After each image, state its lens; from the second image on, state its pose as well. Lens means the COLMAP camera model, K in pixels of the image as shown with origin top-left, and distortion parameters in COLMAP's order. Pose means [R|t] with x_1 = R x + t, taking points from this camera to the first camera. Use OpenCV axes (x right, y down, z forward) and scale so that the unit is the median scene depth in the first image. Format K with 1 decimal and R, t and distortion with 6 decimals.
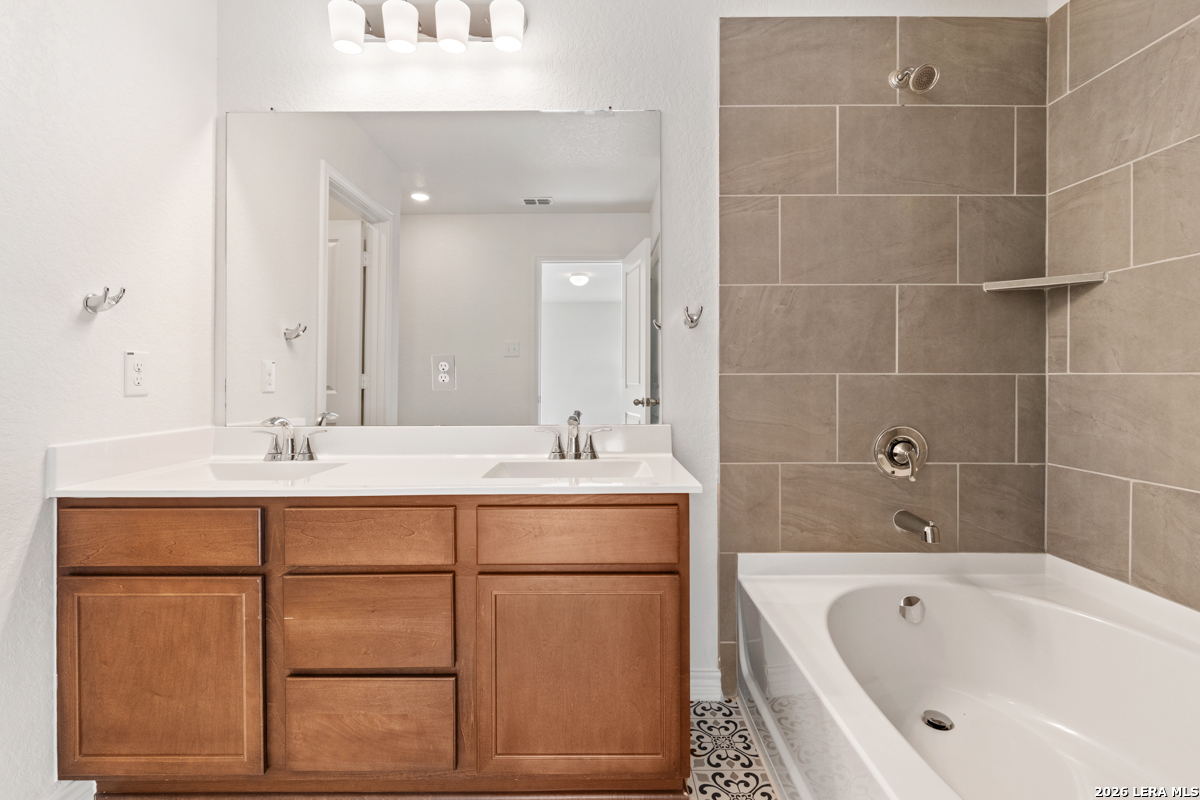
lens RADIAL K [[541.8, 0, 592.0], [0, 541.8, 382.7], [0, 0, 1]] dist [-0.002777, -0.001388]
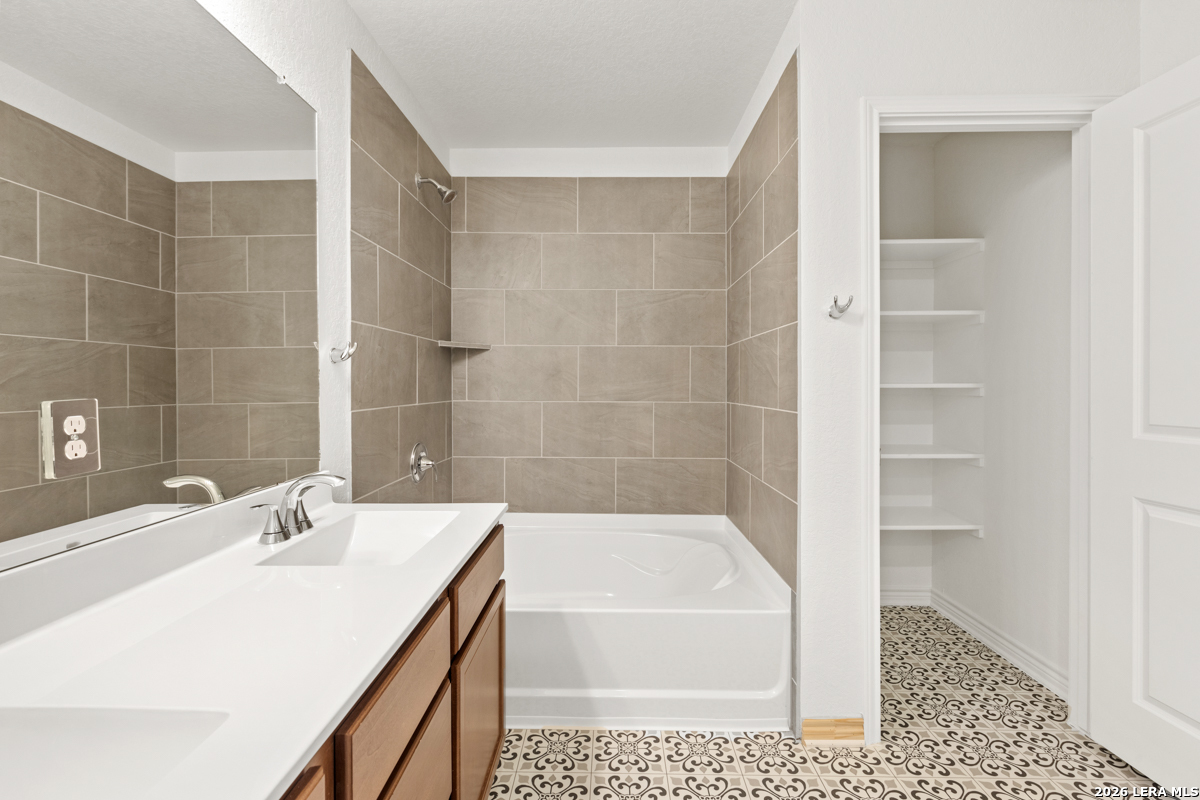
lens RADIAL K [[541.8, 0, 600.0], [0, 541.8, 392.4], [0, 0, 1]] dist [-0.002777, -0.001388]
pose [[0.010530, -0.017419, 0.999793, -0.810919], [0.001119, 0.999848, 0.017408, -0.072750], [-0.999944, 0.000936, 0.010548, 0.582196]]
